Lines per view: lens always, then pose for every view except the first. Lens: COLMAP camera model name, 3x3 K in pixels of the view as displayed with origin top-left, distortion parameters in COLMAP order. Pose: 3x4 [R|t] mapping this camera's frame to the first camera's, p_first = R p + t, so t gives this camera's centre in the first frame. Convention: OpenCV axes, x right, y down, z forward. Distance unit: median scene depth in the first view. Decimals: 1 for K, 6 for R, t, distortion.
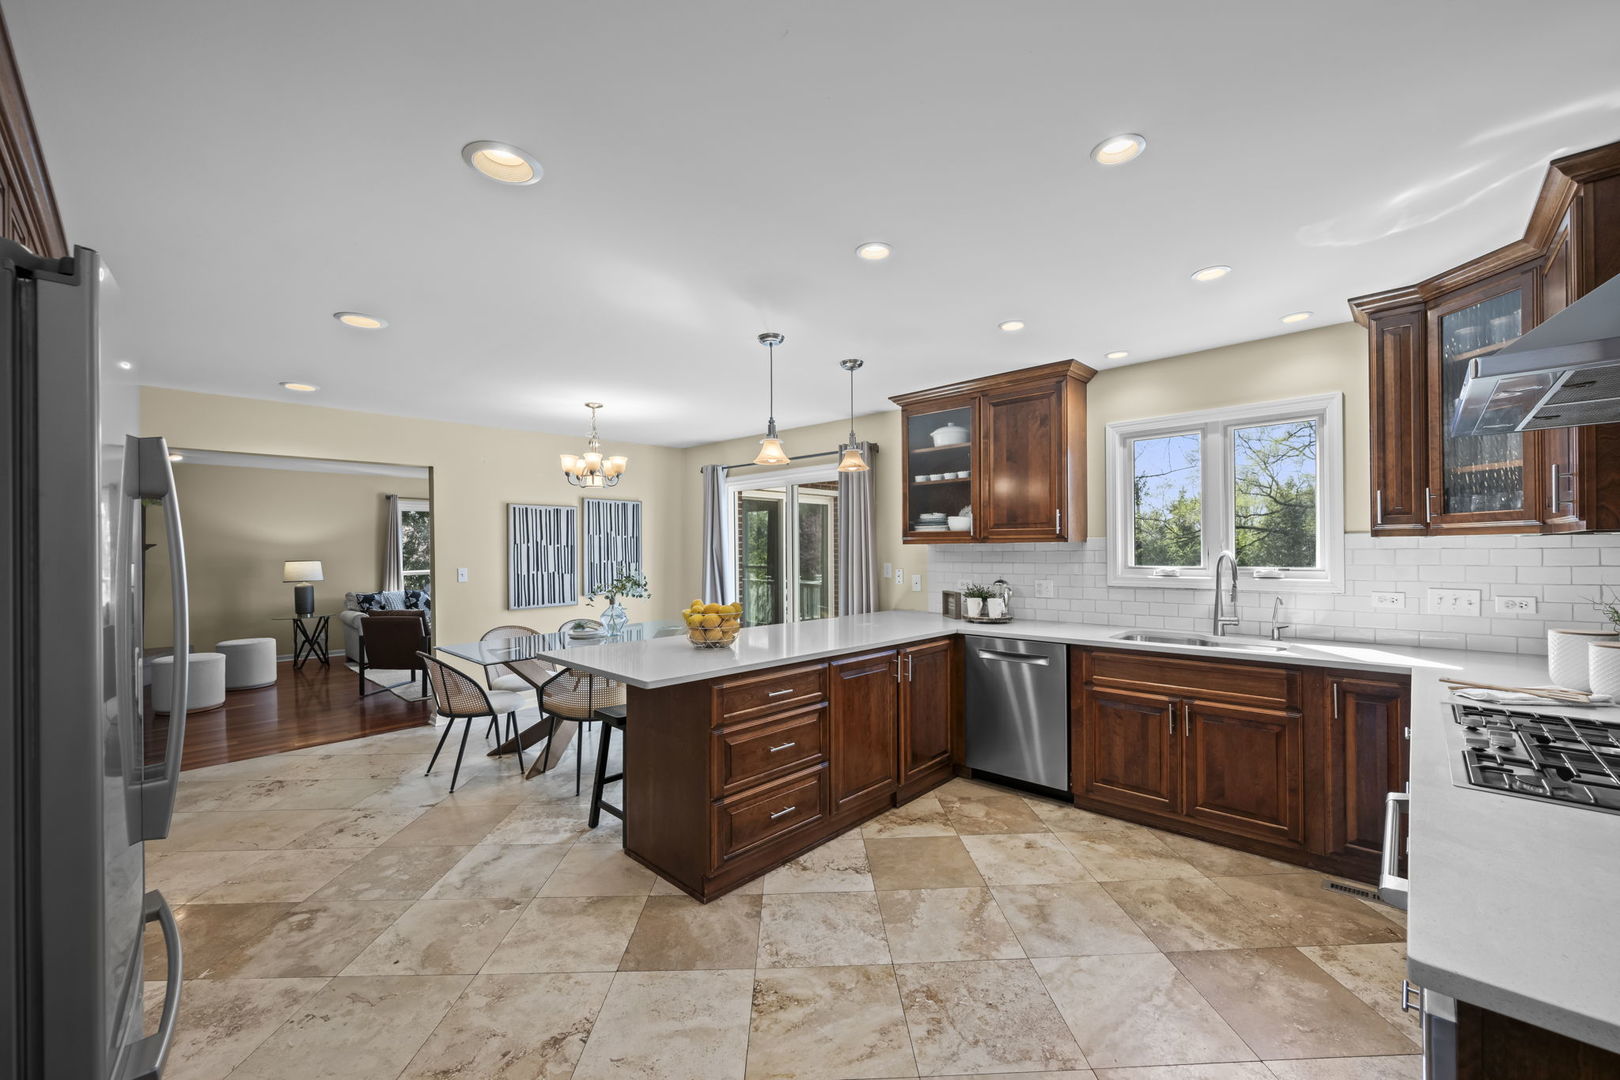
lens RADIAL K [[637.5, 0, 813.9], [0, 637.5, 544.3], [0, 0, 1]] dist [-0.001697, -0.000199]
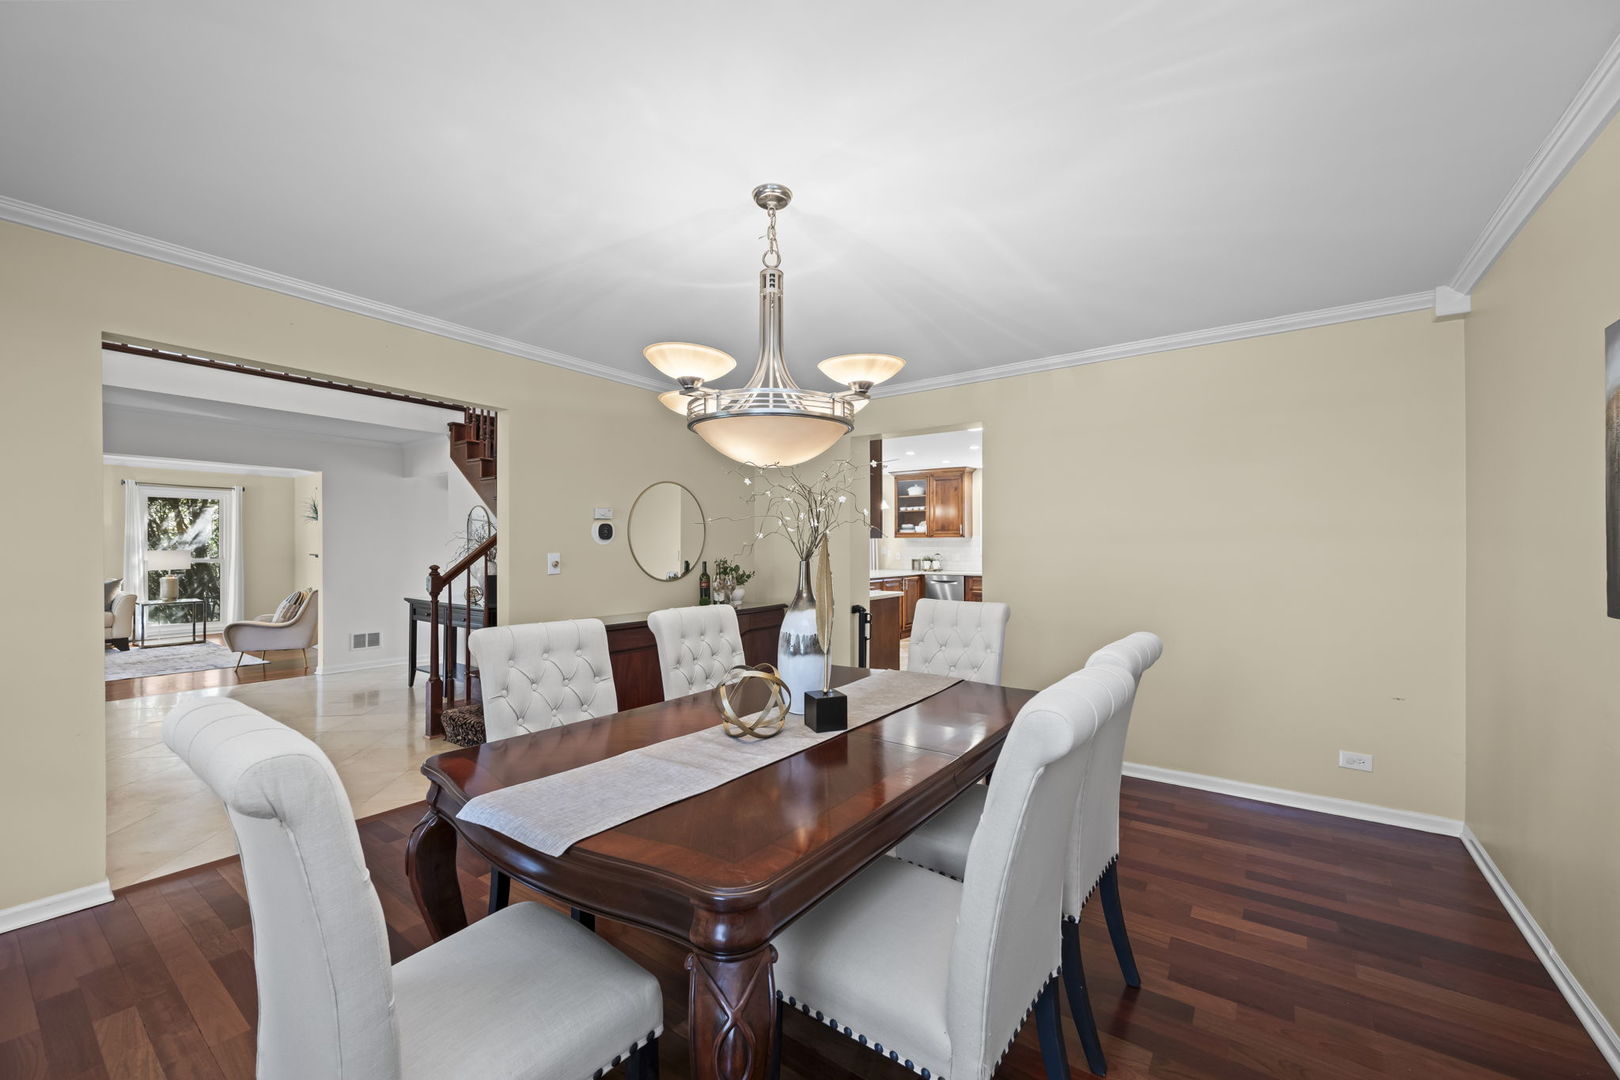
lens RADIAL K [[644.8, 0, 811.5], [0, 644.8, 551.0], [0, 0, 1]] dist [-0.002426, -0.000302]
pose [[0.991417, 0.006214, 0.130594, -0.461828], [-0.006961, 0.999962, 0.005268, 0.036863], [-0.130556, -0.006132, 0.991422, -1.249531]]
